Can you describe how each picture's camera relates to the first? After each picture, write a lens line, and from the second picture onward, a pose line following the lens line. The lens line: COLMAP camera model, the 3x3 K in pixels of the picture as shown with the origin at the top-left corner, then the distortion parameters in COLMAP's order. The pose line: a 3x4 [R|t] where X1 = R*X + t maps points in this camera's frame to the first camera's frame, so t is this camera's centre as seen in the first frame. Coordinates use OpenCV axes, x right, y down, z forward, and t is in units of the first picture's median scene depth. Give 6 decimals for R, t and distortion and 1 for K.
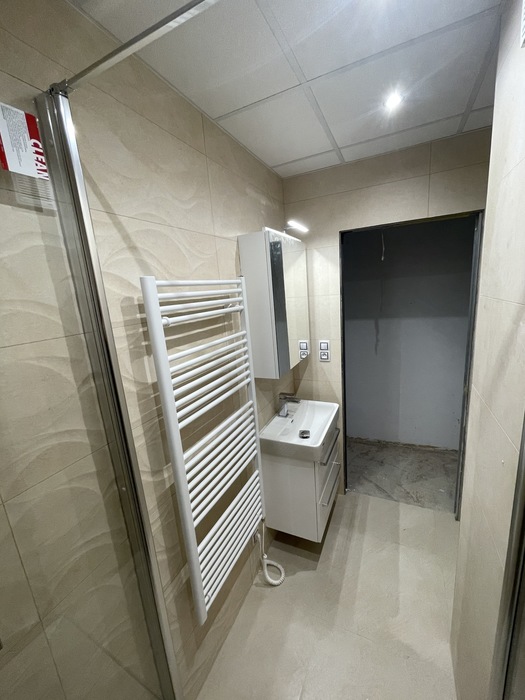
lens RADIAL K [[282.6, 0, 265.2], [0, 282.6, 350.1], [0, 0, 1]] dist [-0.003400, 0.000536]
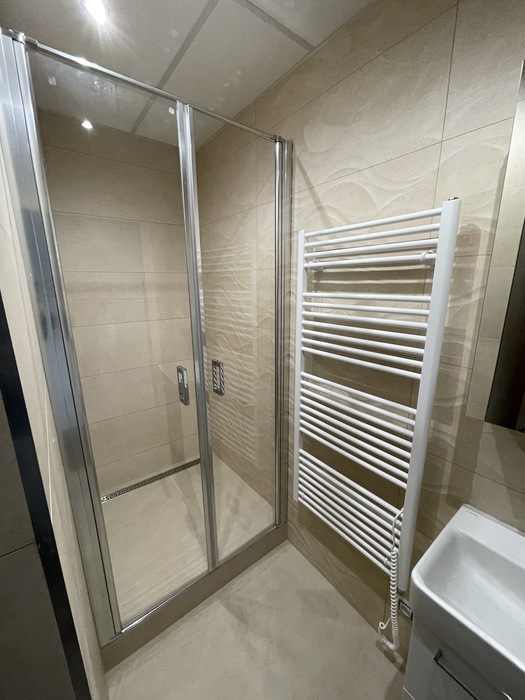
lens RADIAL K [[282.6, 0, 266.9], [0, 282.6, 350.5], [0, 0, 1]] dist [-0.003400, 0.000536]
pose [[-0.449255, 0.284519, -0.846888, 0.534429], [-0.150072, 0.910432, 0.385477, -0.121944], [0.880709, 0.300272, -0.366318, 0.802299]]
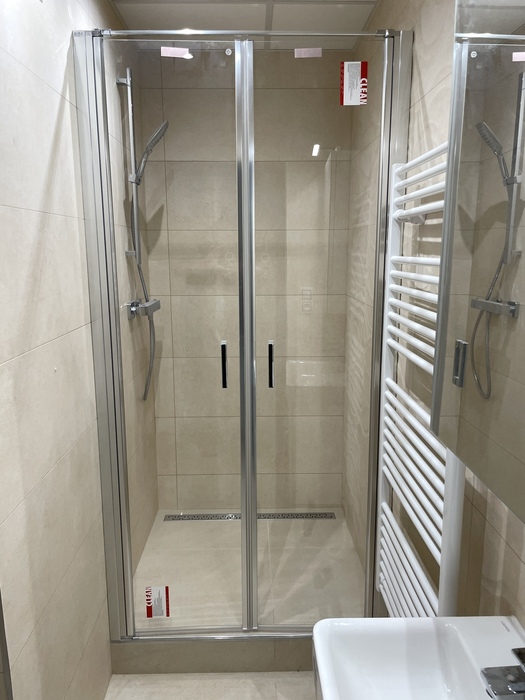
lens RADIAL K [[535.1, 0, 258.7], [0, 535.1, 348.3], [0, 0, 1]] dist [0.044554, -0.042882]
pose [[-0.896653, 0.159847, -0.412870, 0.439560], [-0.019950, 0.917013, 0.398358, -0.212078], [0.442284, 0.365425, -0.819054, 1.304905]]
